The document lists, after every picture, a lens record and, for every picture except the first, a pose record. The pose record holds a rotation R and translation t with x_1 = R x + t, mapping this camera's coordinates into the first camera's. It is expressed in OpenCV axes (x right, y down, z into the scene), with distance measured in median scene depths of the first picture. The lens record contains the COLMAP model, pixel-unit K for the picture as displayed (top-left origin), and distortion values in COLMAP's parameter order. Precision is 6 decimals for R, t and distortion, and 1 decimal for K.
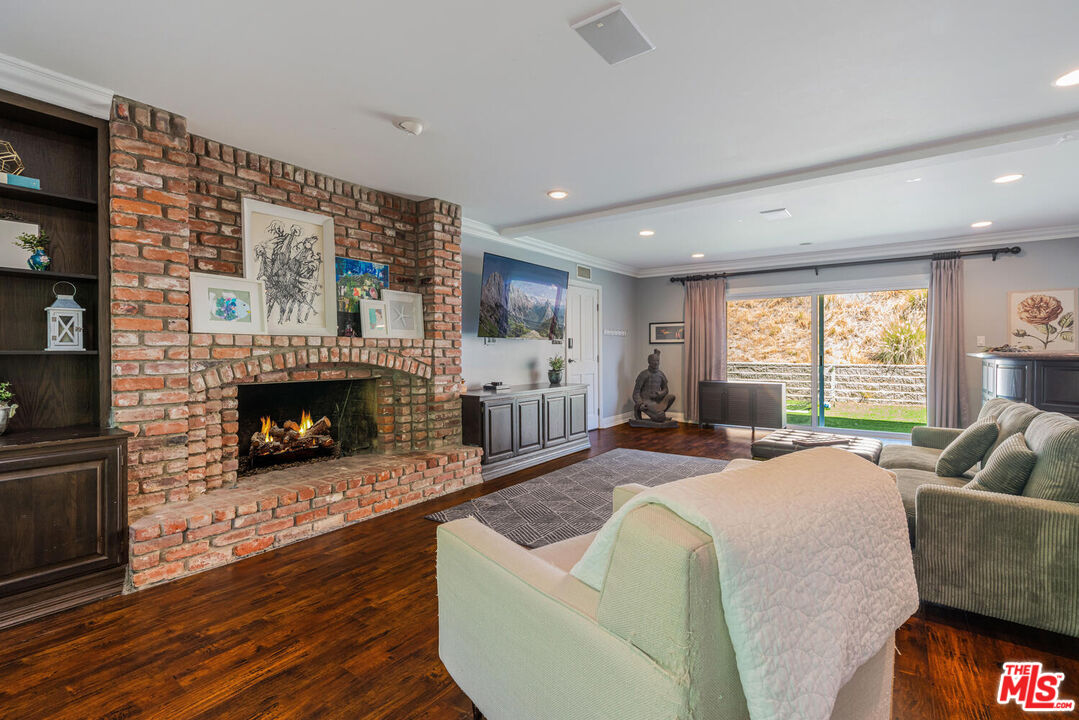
lens RADIAL K [[496.9, 0, 540.6], [0, 496.9, 357.8], [0, 0, 1]] dist [-0.000542, 0.000126]
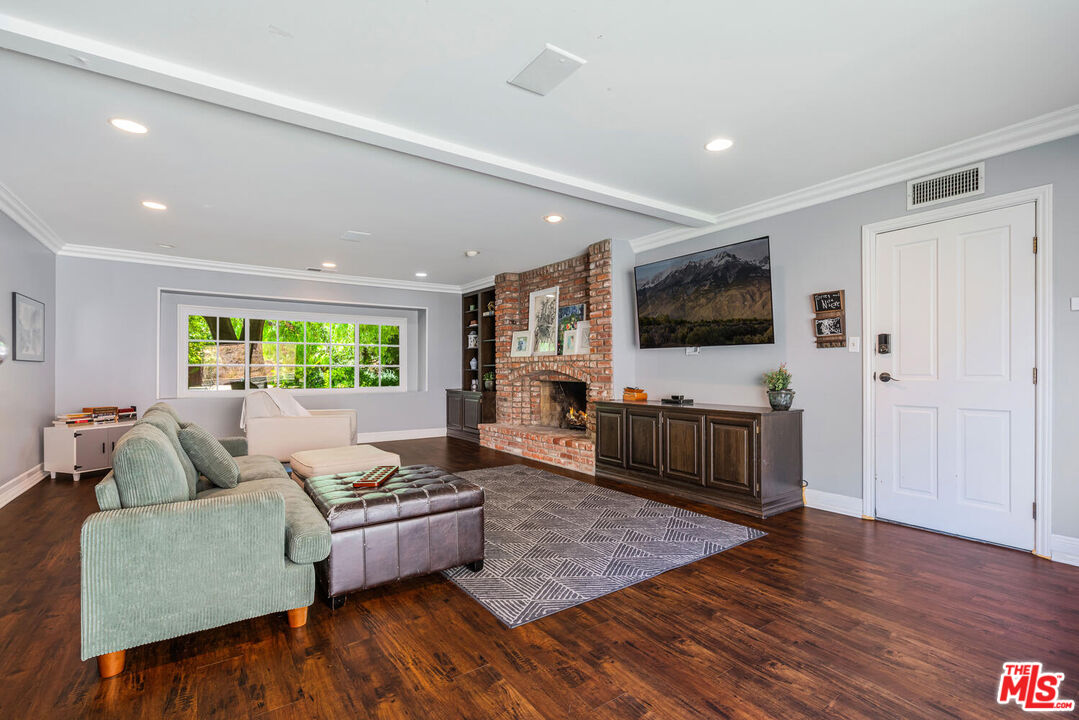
lens RADIAL K [[483.9, 0, 536.1], [0, 483.9, 374.0], [0, 0, 1]] dist [-0.000867, 0.000085]
pose [[-0.324322, 0.009784, -0.945896, 1.240982], [-0.009846, 0.999857, 0.013718, -0.000658], [0.945896, 0.013763, -0.324179, 1.540567]]
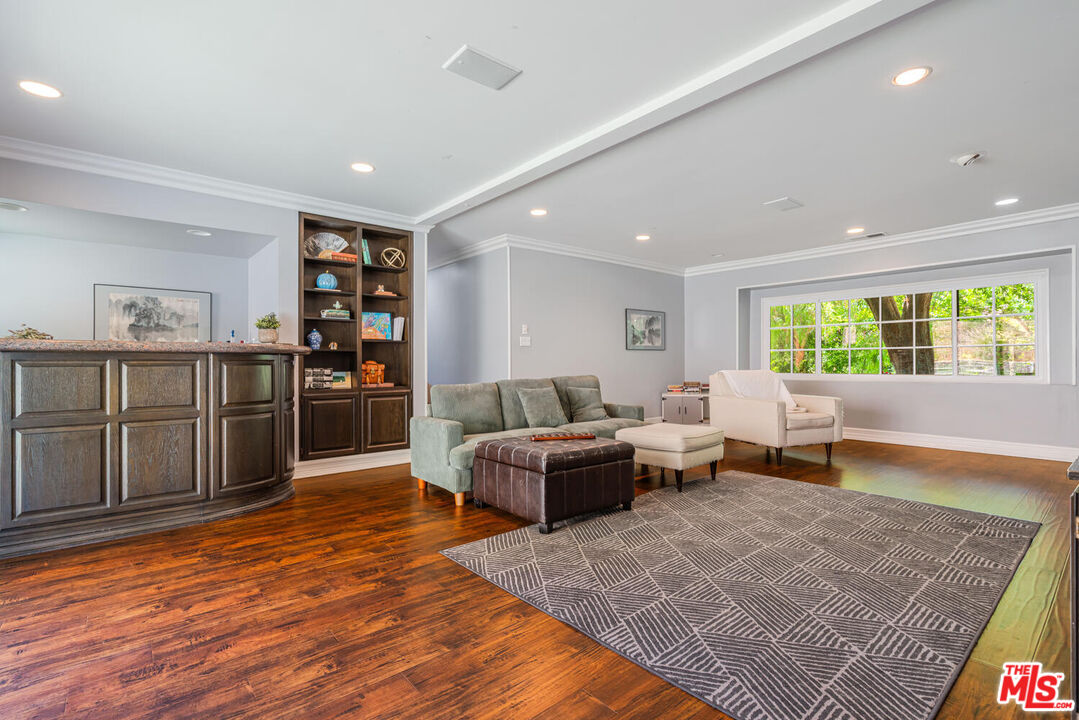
lens RADIAL K [[494.3, 0, 539.5], [0, 494.3, 360.0], [0, 0, 1]] dist [0.013705, -0.000017]
pose [[-0.971509, 0.019354, 0.236211, 0.374792], [0.021465, 0.999749, 0.006368, 0.015907], [-0.236029, 0.011257, -0.971681, 2.025169]]
